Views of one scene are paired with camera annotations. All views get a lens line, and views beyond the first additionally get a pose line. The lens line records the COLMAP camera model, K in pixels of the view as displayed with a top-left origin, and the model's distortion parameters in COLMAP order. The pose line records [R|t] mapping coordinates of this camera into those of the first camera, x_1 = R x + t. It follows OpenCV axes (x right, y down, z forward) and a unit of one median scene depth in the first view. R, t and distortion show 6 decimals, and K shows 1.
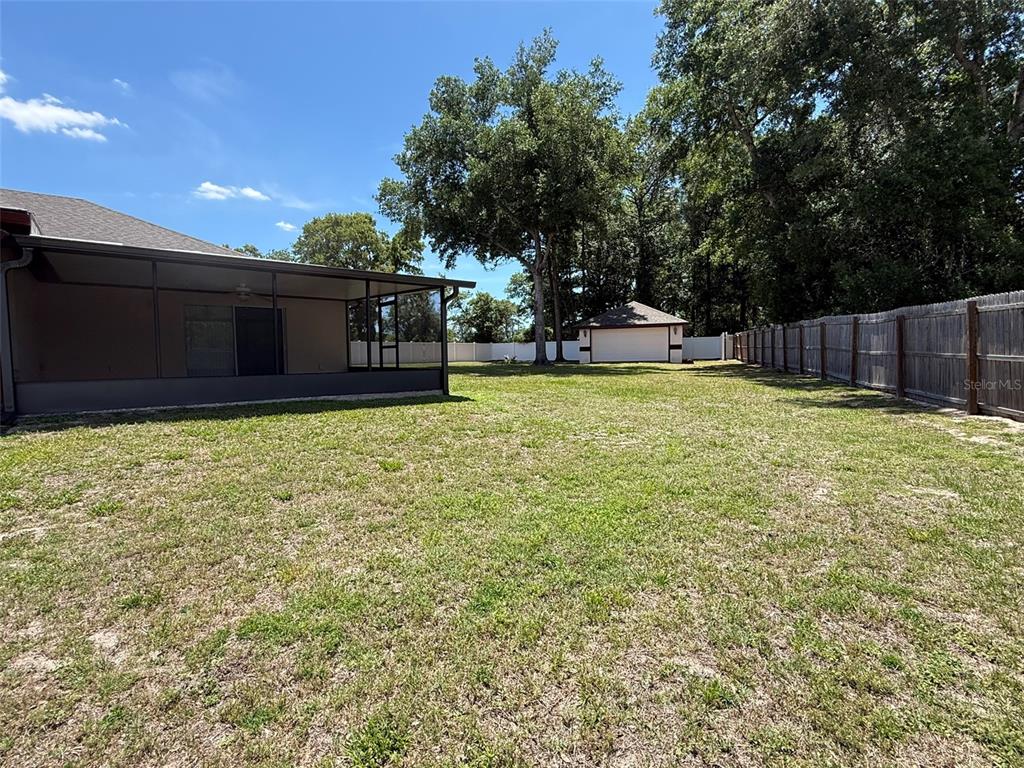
lens RADIAL K [[508.4, 0, 512.0], [0, 508.4, 384.0], [0, 0, 1]] dist [0.001573, 0.000671]
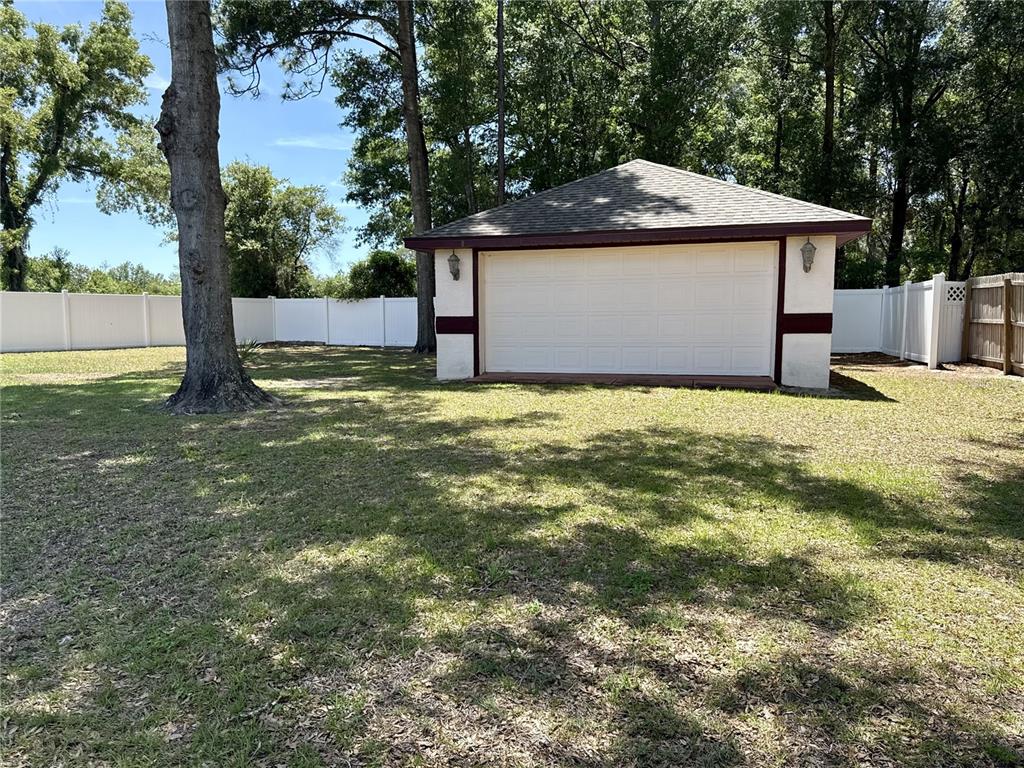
lens RADIAL K [[713.2, 0, 512.0], [0, 713.2, 384.0], [0, 0, 1]] dist [0.054895, -0.000316]
pose [[0.997217, 0.005346, 0.074358, 0.211528], [-0.008074, 0.999304, 0.036427, -0.074725], [-0.074112, -0.036926, 0.996566, 0.900306]]
